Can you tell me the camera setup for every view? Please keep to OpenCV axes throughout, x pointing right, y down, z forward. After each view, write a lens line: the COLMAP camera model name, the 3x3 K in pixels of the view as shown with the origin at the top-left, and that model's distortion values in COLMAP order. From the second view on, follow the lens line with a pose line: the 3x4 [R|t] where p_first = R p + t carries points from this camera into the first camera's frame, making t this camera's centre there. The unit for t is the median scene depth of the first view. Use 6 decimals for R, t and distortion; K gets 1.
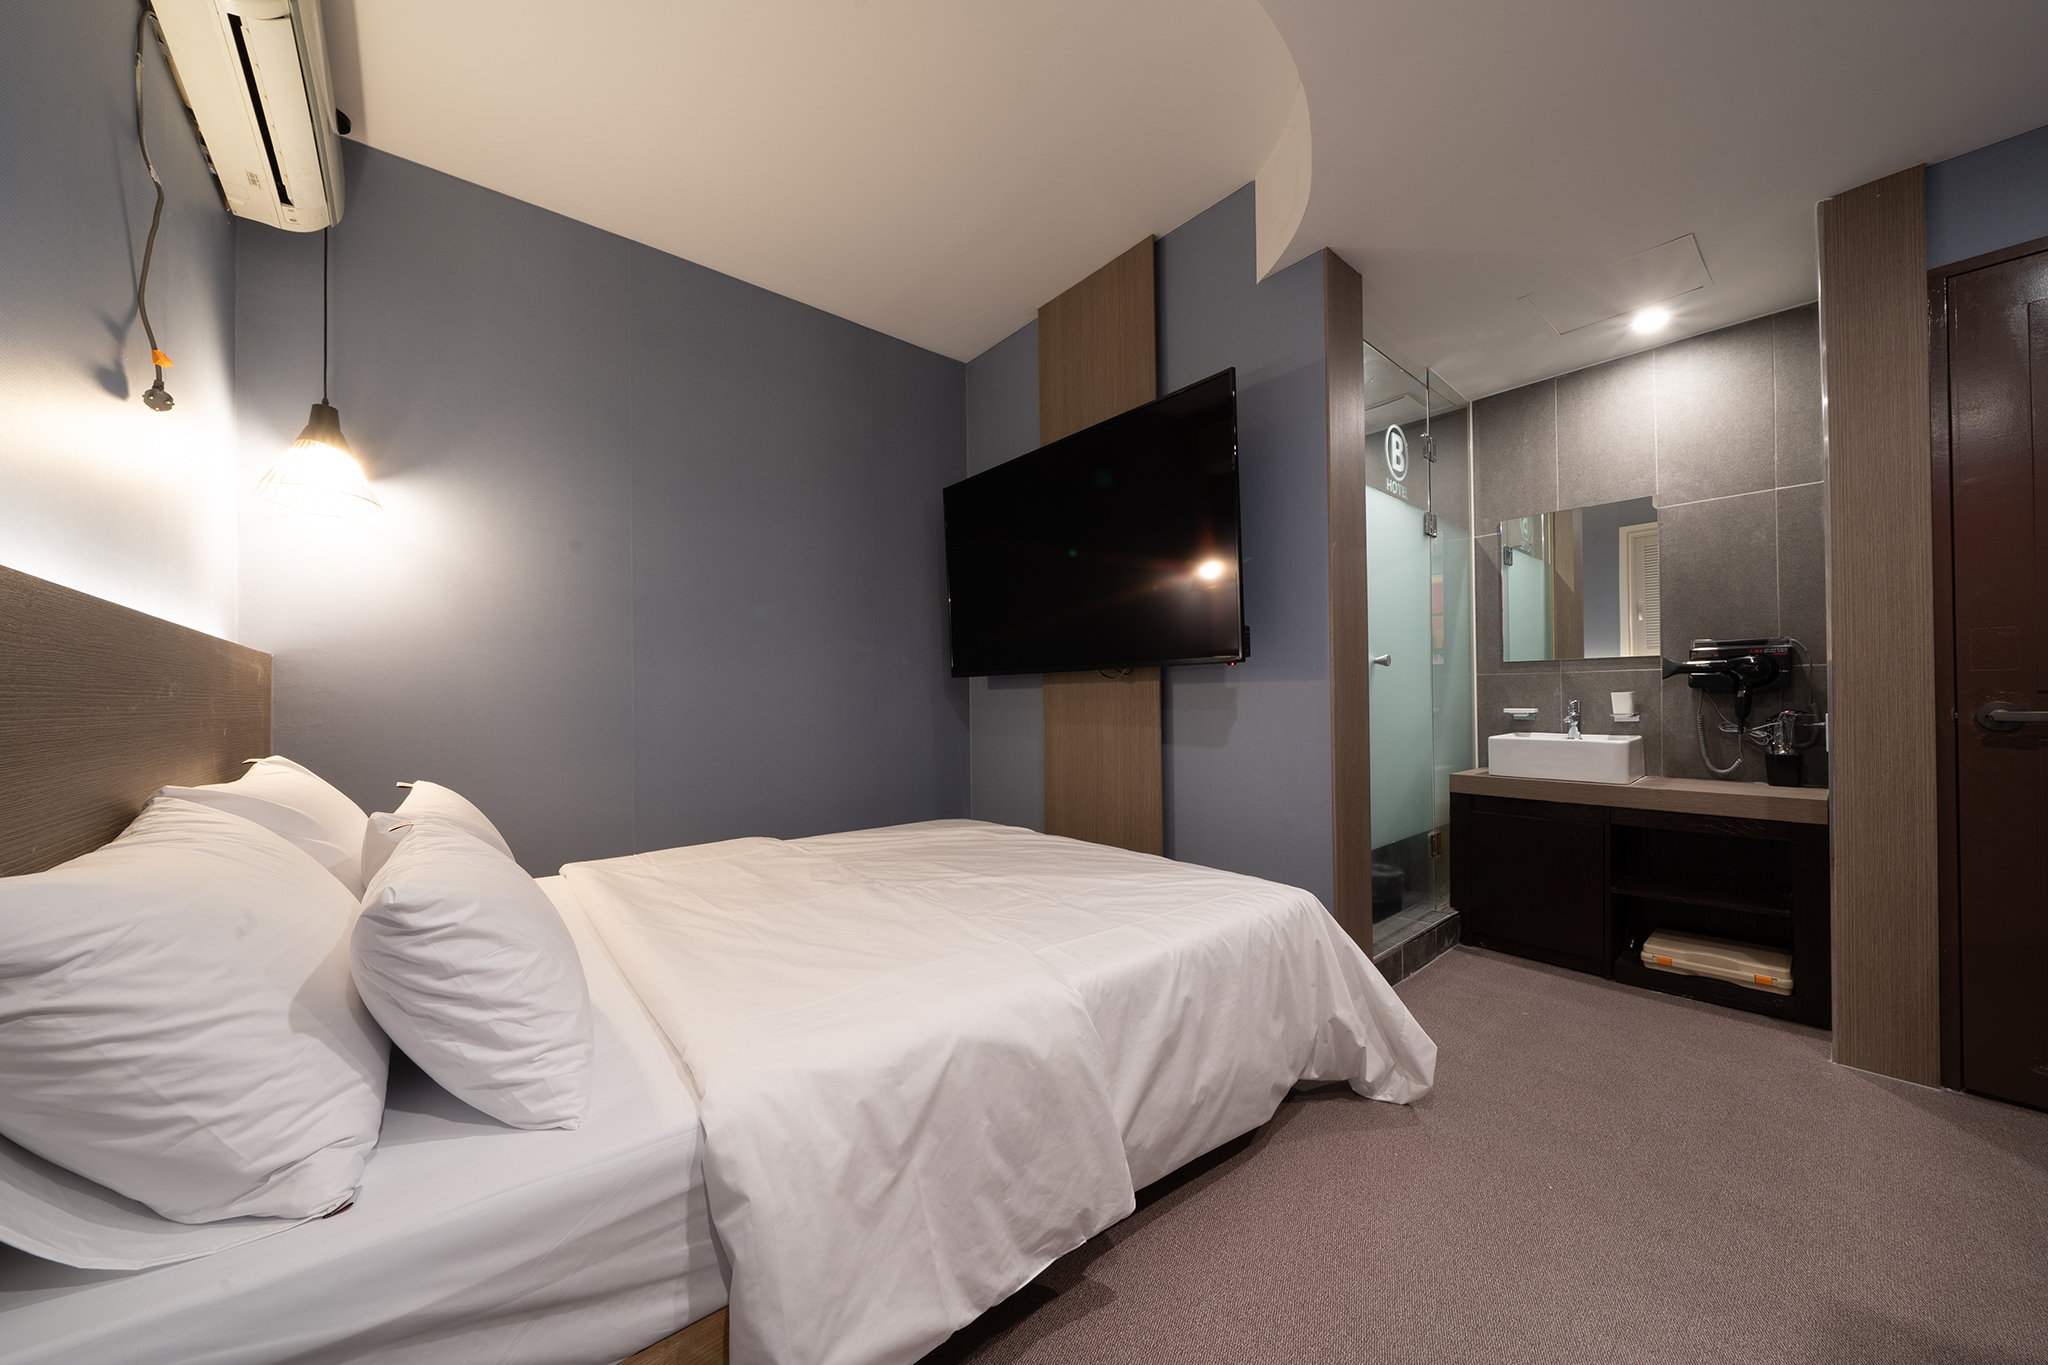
lens RADIAL K [[702.2, 0, 1019.0], [0, 702.2, 688.1], [0, 0, 1]] dist [-0.001779, -0.000165]
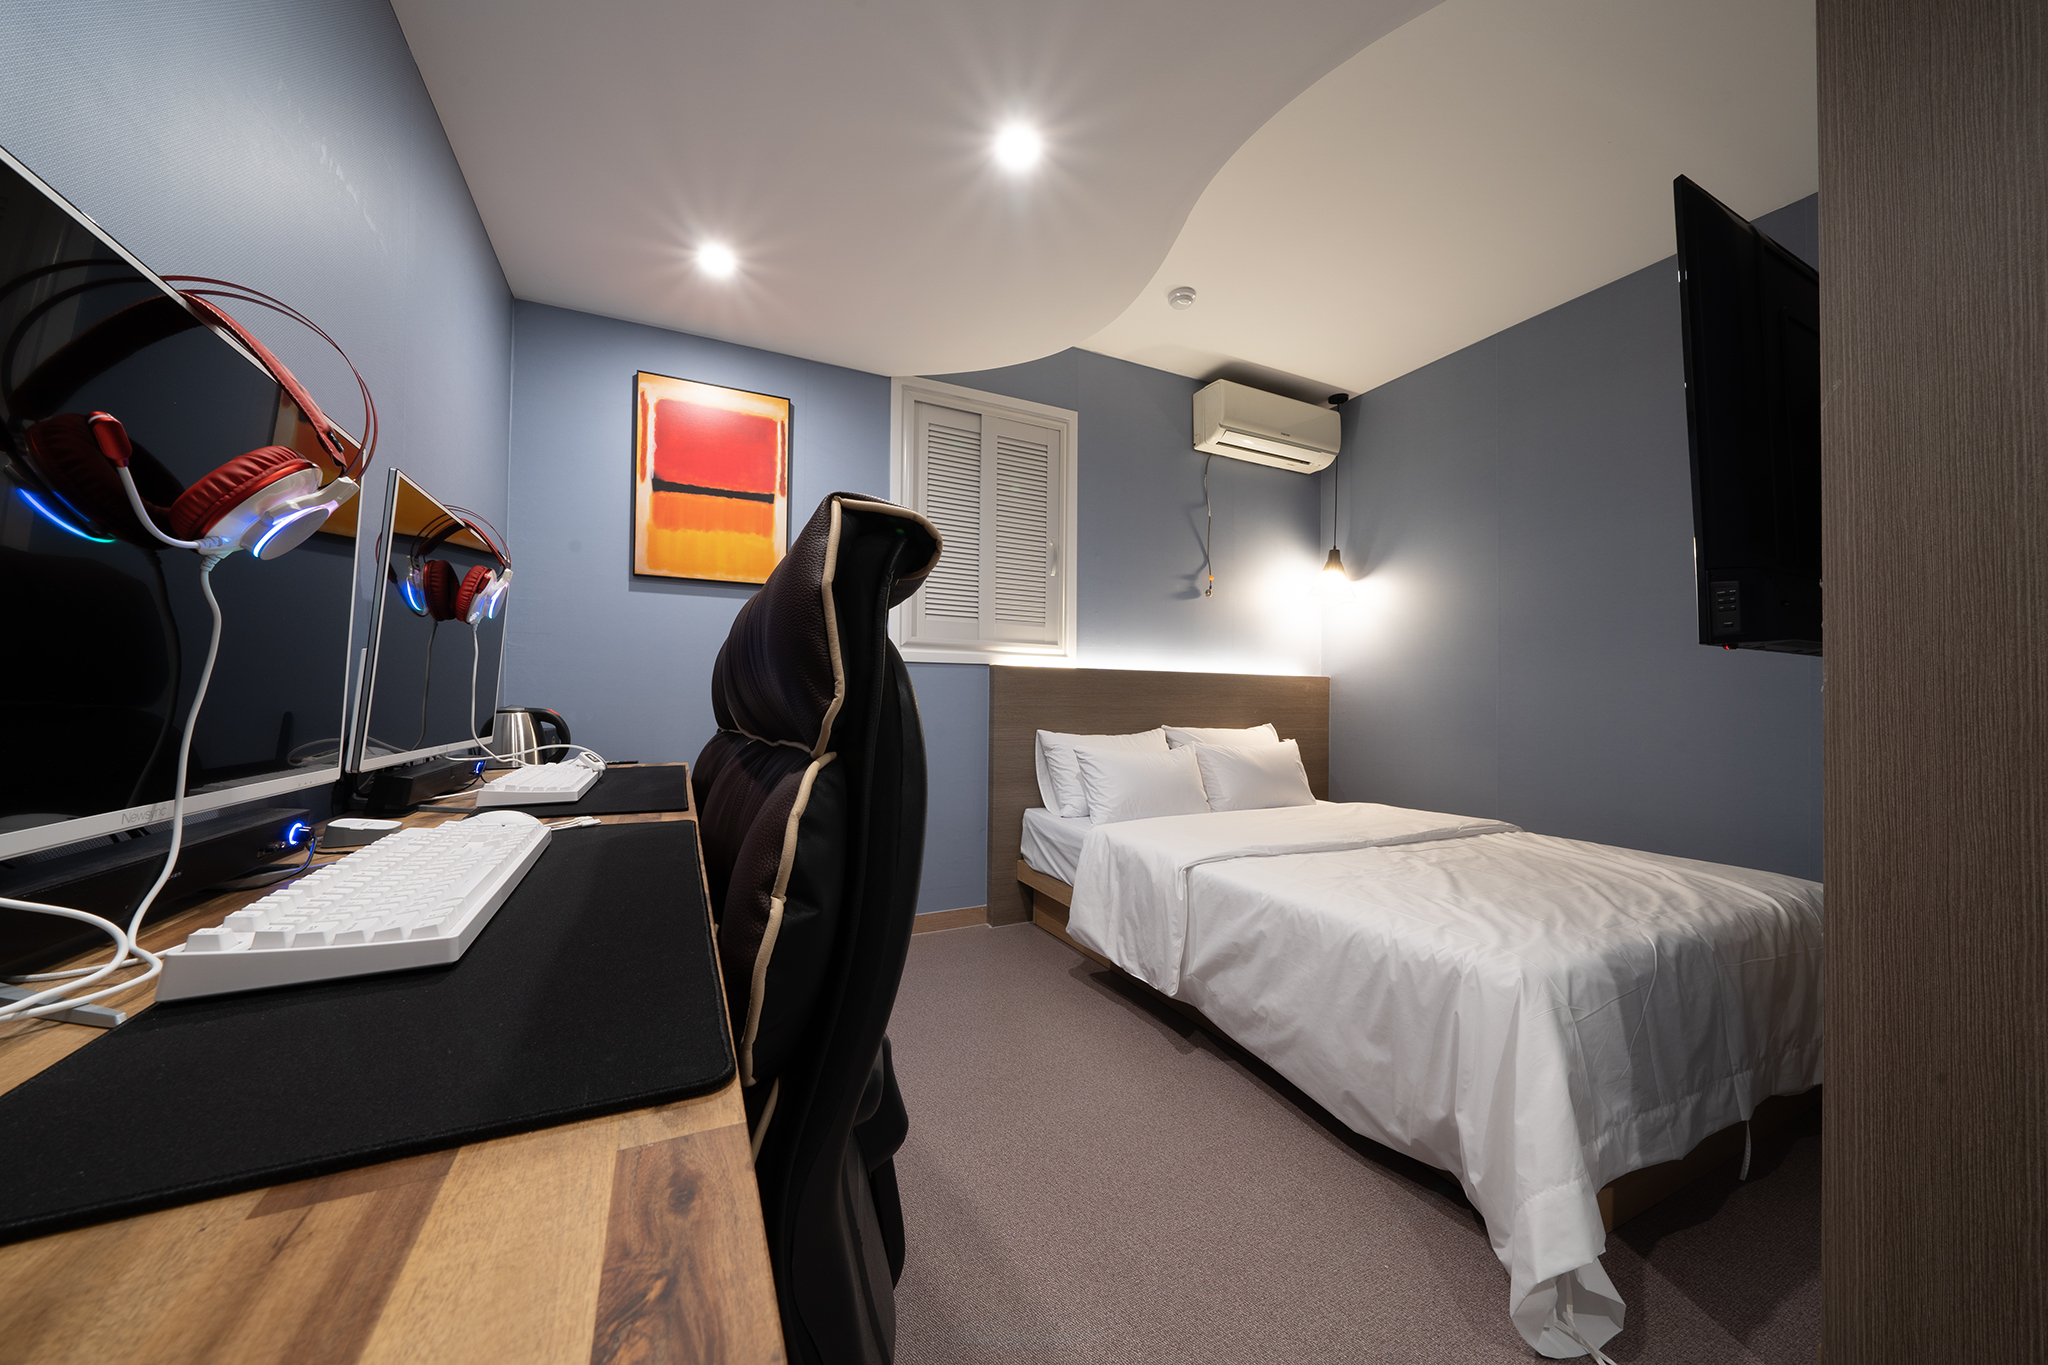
lens RADIAL K [[702.2, 0, 1014.5], [0, 702.2, 689.5], [0, 0, 1]] dist [-0.001779, -0.000165]
pose [[-0.252880, -0.008957, -0.967456, 1.604006], [0.004463, 0.999936, -0.010424, 0.007600], [0.967487, -0.006953, -0.252824, 0.888698]]
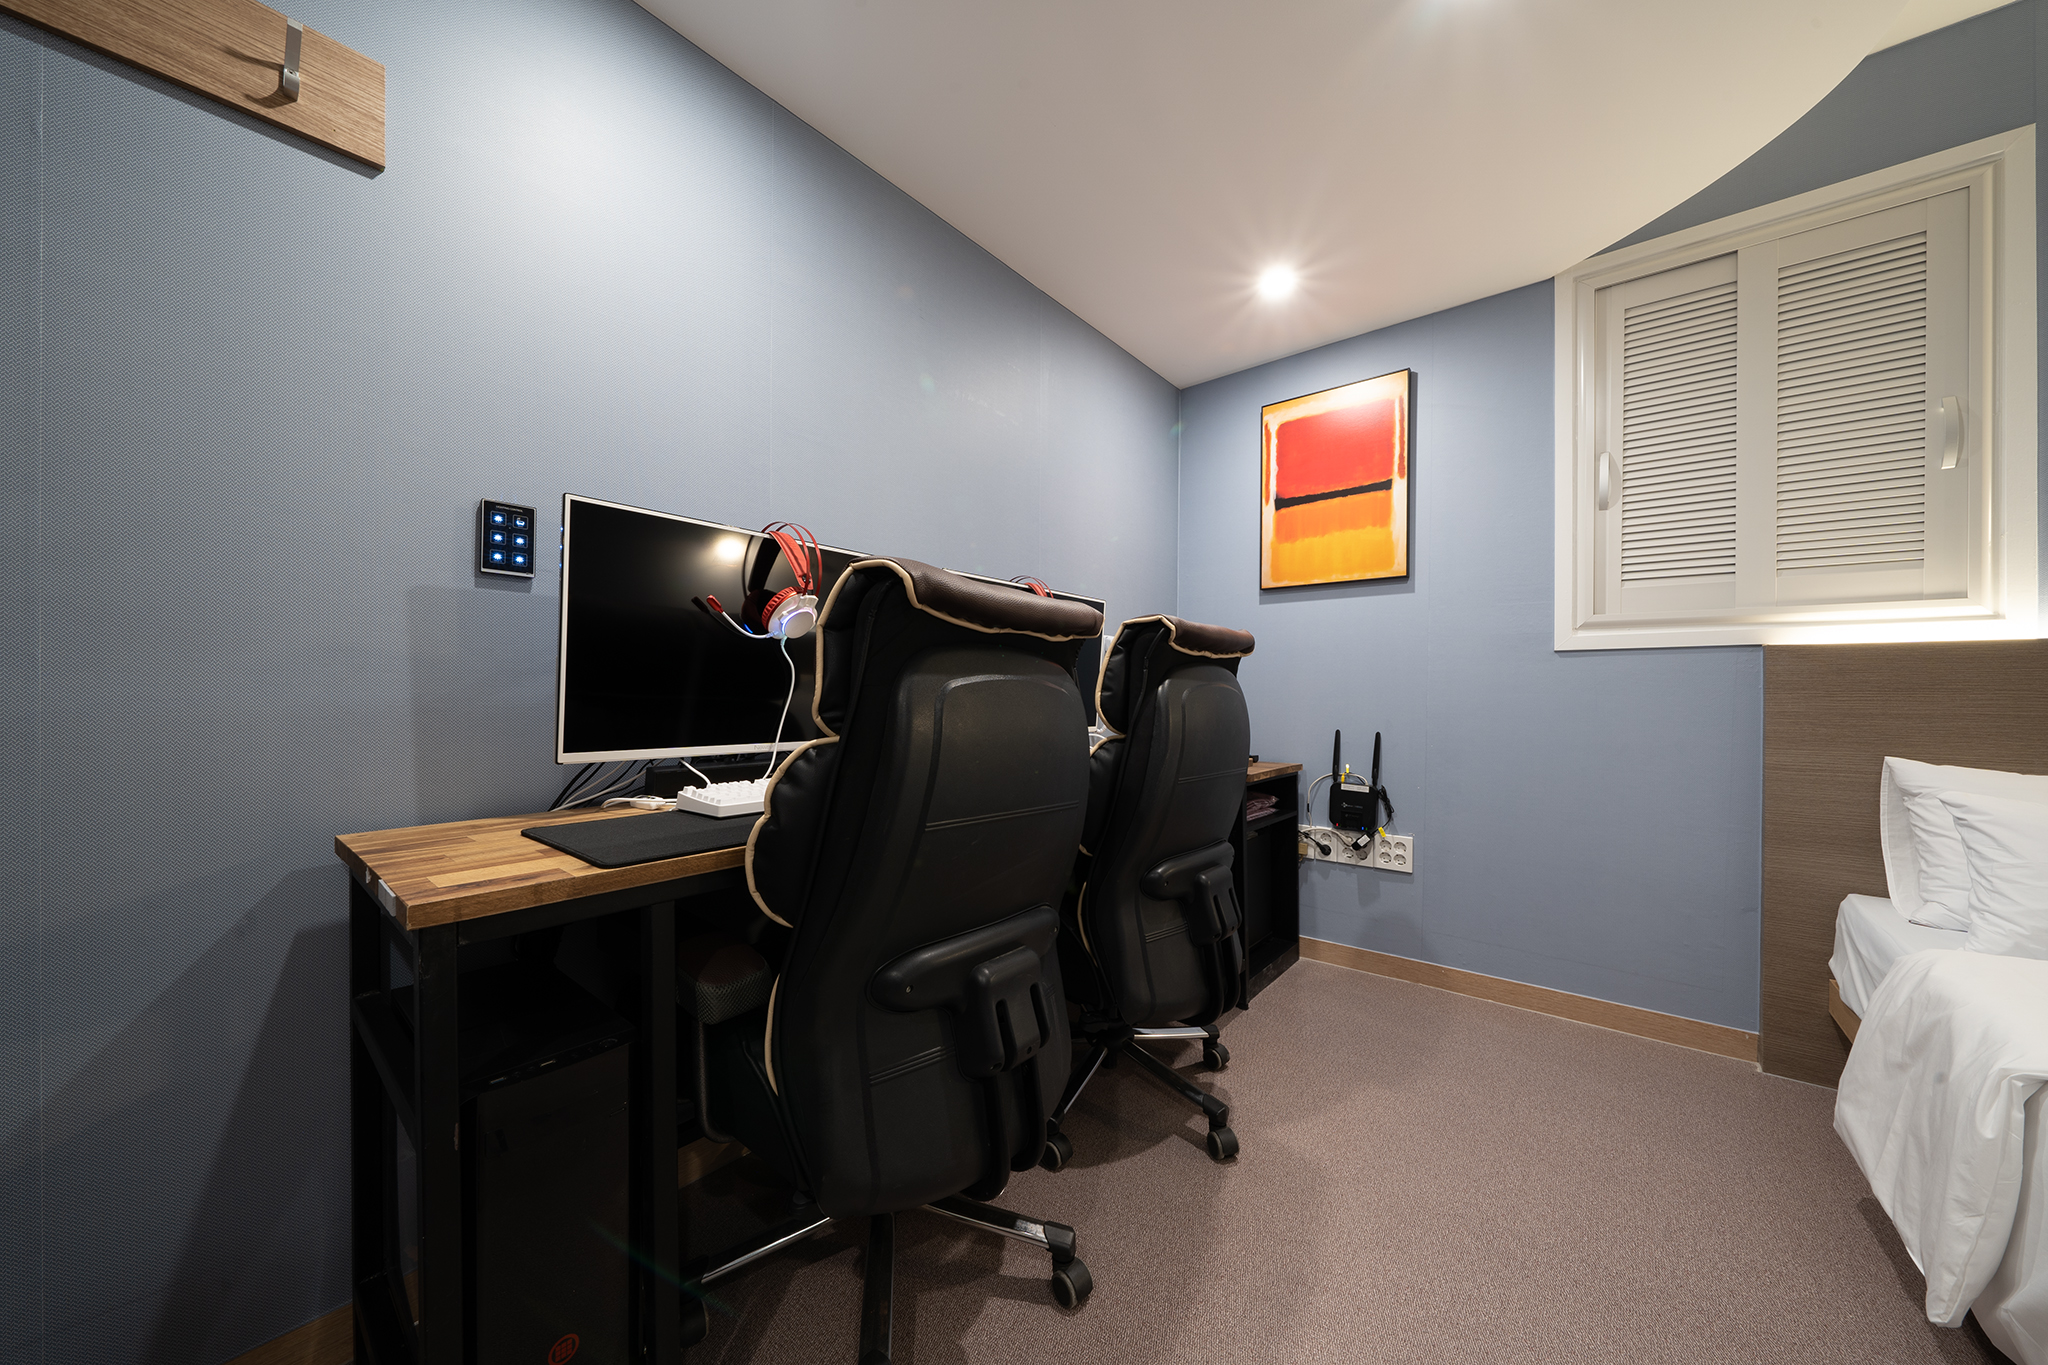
lens RADIAL K [[702.2, 0, 1015.0], [0, 702.2, 688.6], [0, 0, 1]] dist [-0.001779, -0.000165]
pose [[-0.986280, 0.001189, -0.165078, 1.139207], [0.004295, 0.999820, -0.018460, 0.008498], [0.165027, -0.018916, -0.986108, 1.362712]]
